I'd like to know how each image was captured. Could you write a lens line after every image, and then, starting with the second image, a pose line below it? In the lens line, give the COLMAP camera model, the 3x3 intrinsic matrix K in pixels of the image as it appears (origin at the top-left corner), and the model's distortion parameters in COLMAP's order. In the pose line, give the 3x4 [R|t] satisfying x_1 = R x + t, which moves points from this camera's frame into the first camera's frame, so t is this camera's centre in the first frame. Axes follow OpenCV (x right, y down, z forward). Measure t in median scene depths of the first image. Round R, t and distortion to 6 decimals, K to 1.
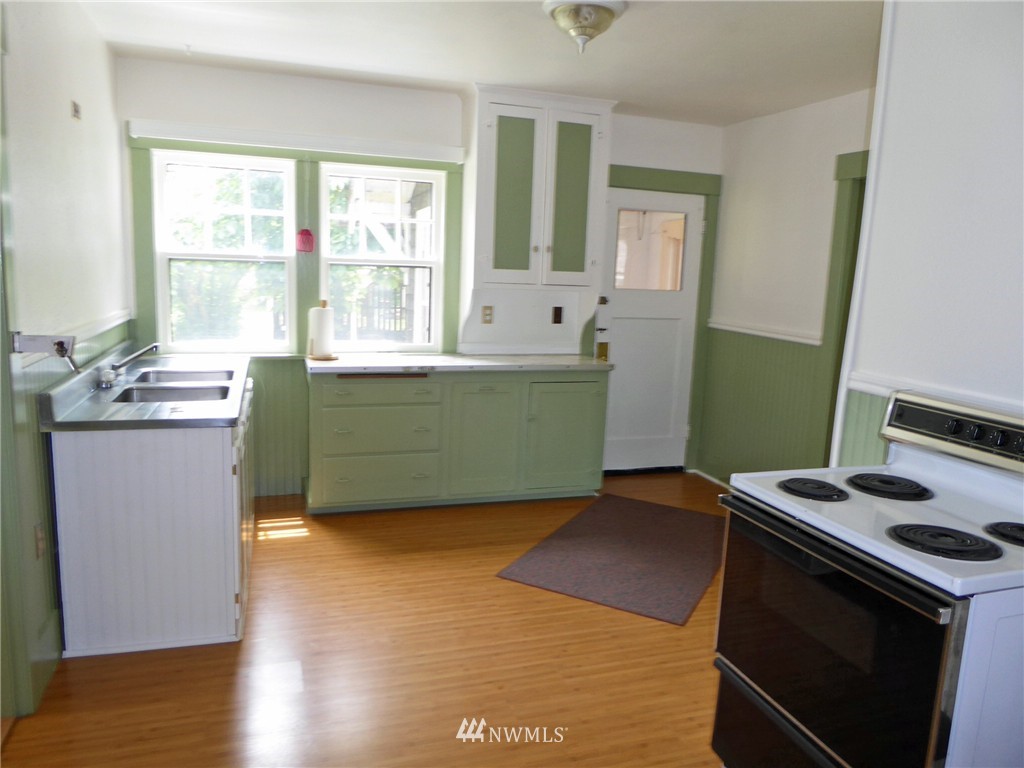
lens RADIAL K [[706.7, 0, 512.0], [0, 706.7, 384.0], [0, 0, 1]] dist [-0.029861, -0.000595]
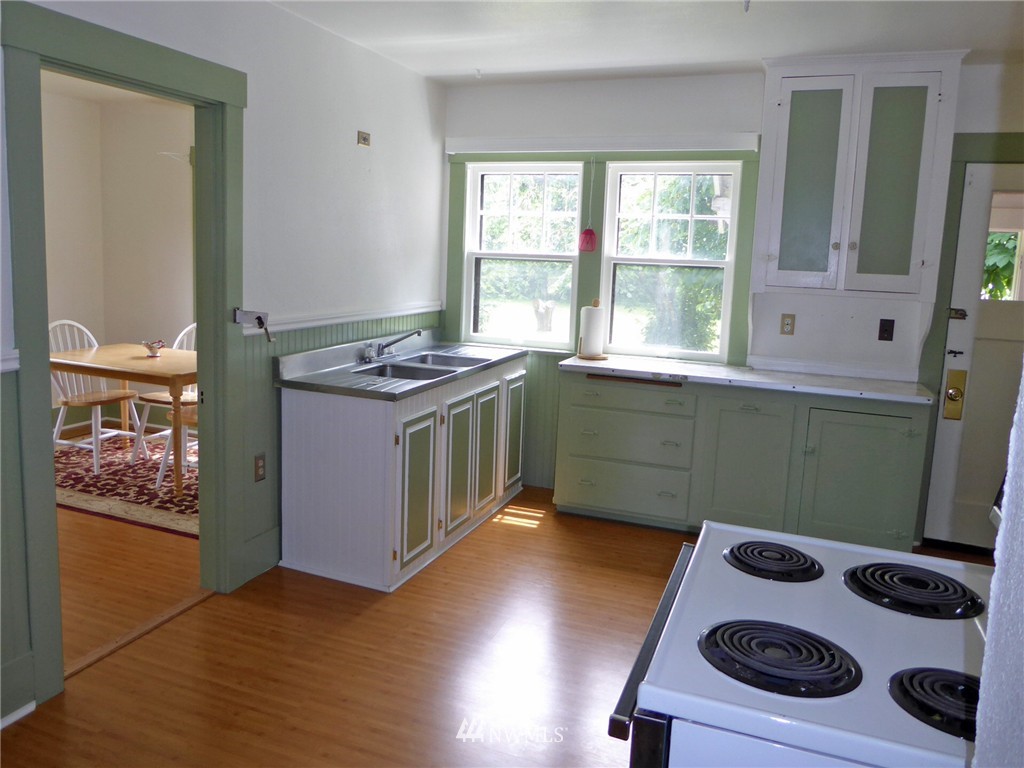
lens RADIAL K [[767.8, 0, 509.6], [0, 767.8, 361.6], [0, 0, 1]] dist [-0.026955, 0.004974]
pose [[0.764556, 0.080748, -0.639479, 0.348598], [-0.113060, 0.993541, -0.009718, -0.007885], [0.634564, 0.079729, 0.768747, 0.100603]]
